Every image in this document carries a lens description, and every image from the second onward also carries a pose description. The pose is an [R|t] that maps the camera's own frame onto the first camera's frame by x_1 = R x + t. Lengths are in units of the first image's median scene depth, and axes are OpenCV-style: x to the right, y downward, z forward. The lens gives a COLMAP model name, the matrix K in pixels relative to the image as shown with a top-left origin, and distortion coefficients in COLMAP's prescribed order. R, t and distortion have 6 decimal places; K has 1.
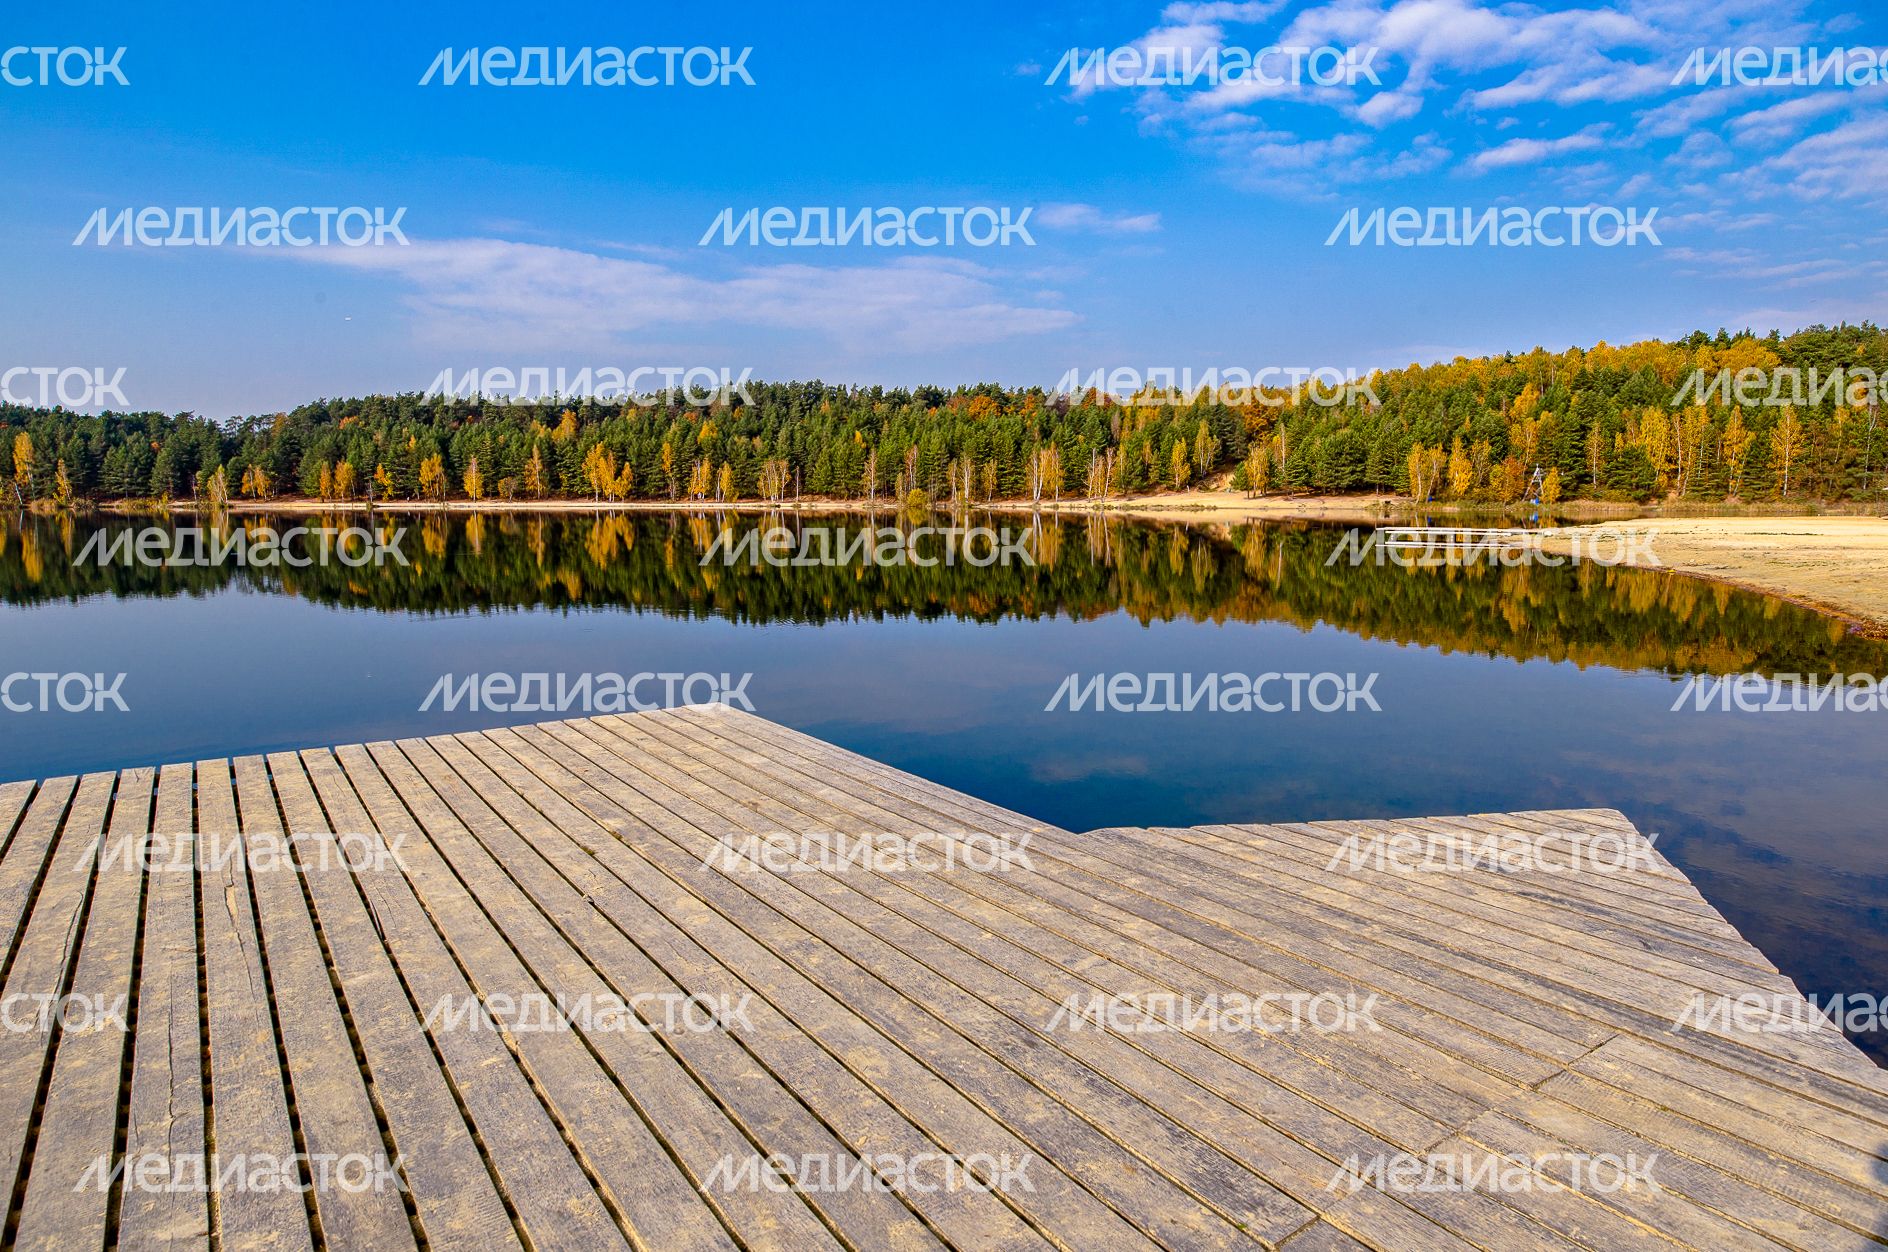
lens RADIAL K [[1104.1, 0, 939.0], [0, 1104.1, 632.4], [0, 0, 1]] dist [-0.013684, -0.004173]
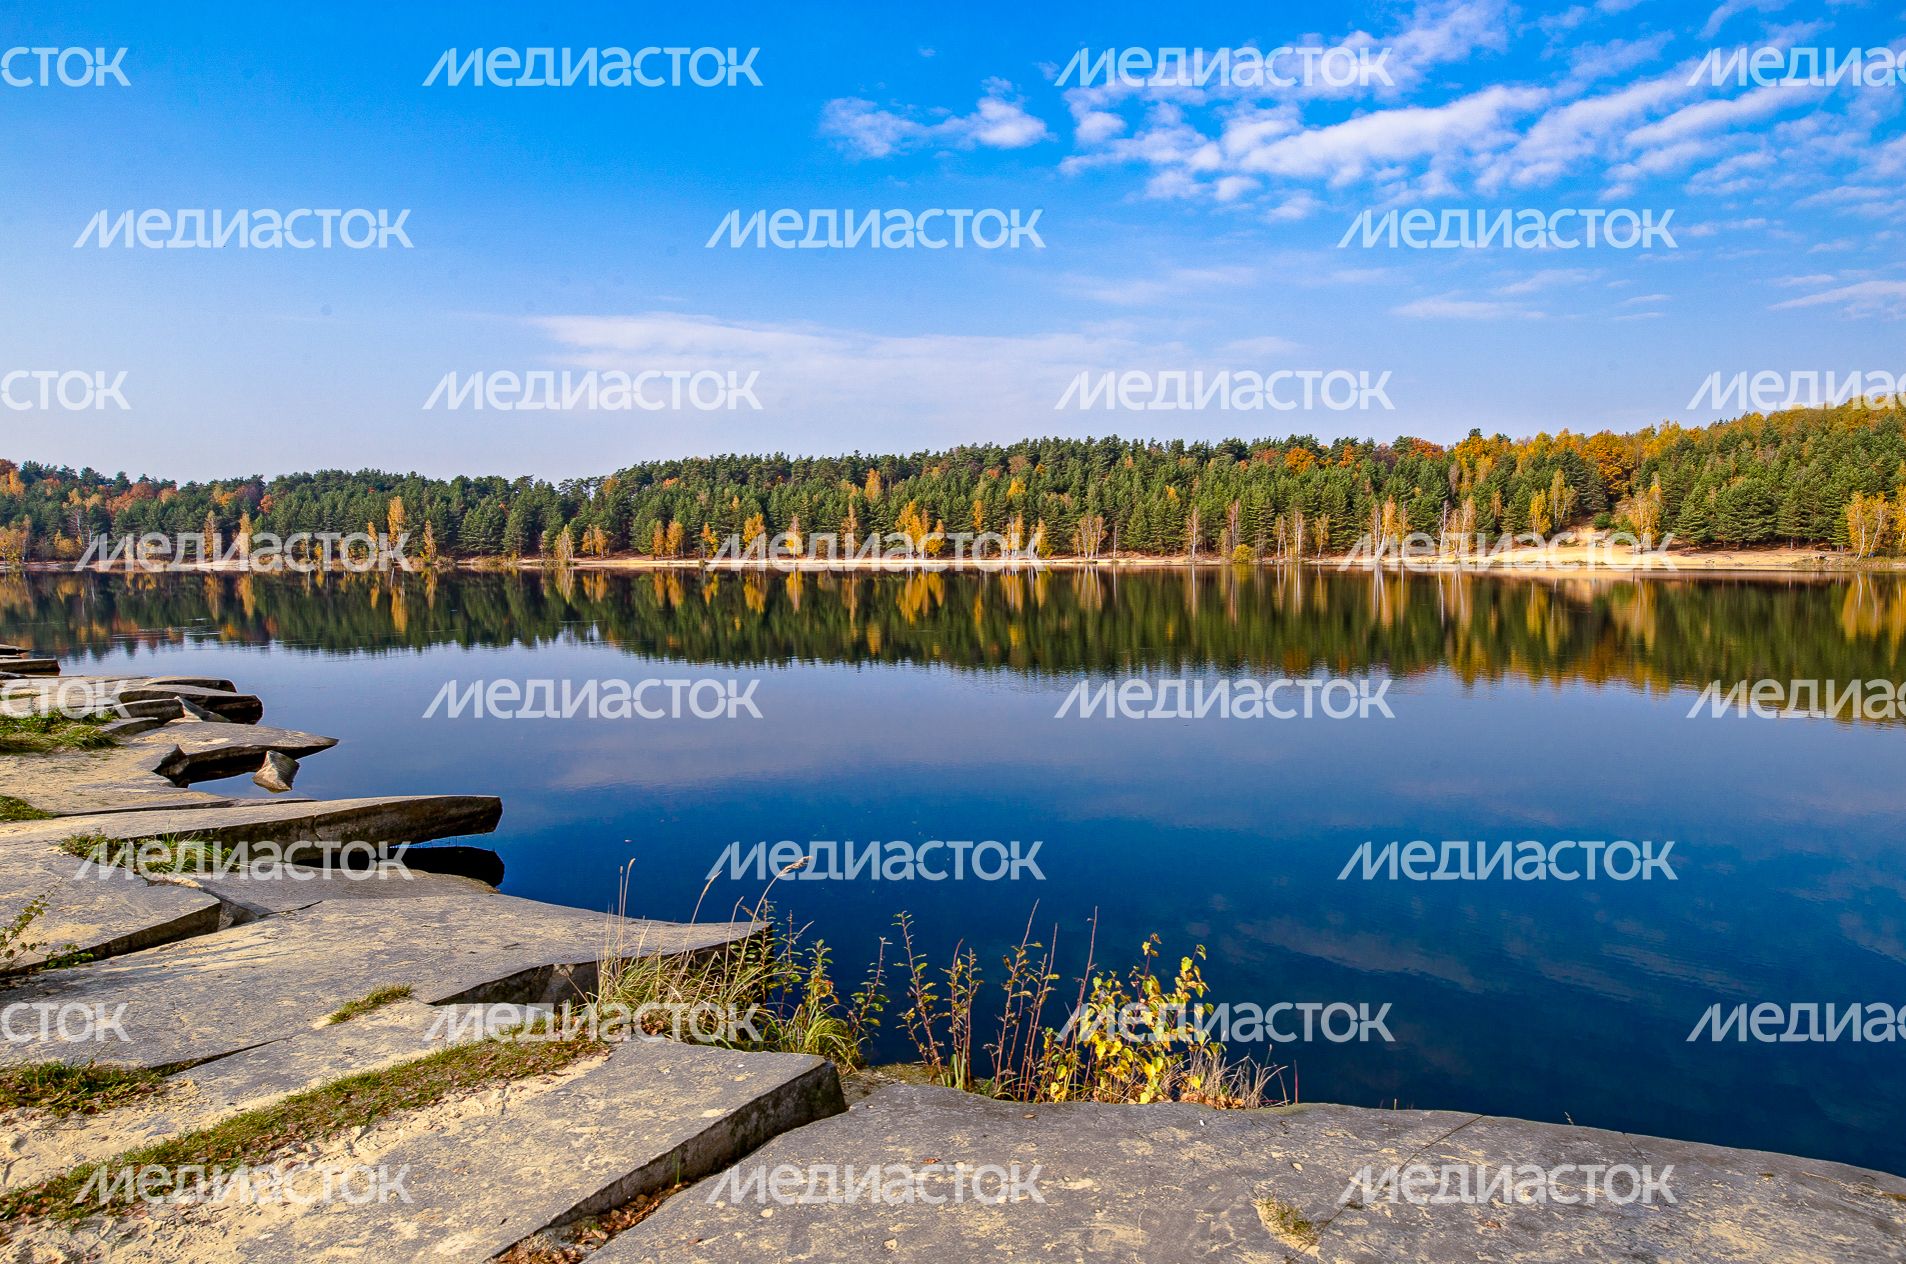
lens RADIAL K [[1114.6, 0, 955.8], [0, 1114.6, 632.0], [0, 0, 1]] dist [-0.013684, -0.004173]
pose [[0.986937, 0.007016, -0.160951, -0.103601], [-0.014916, 0.998739, -0.047931, -0.002758], [0.160412, 0.049706, 0.985798, 0.001504]]
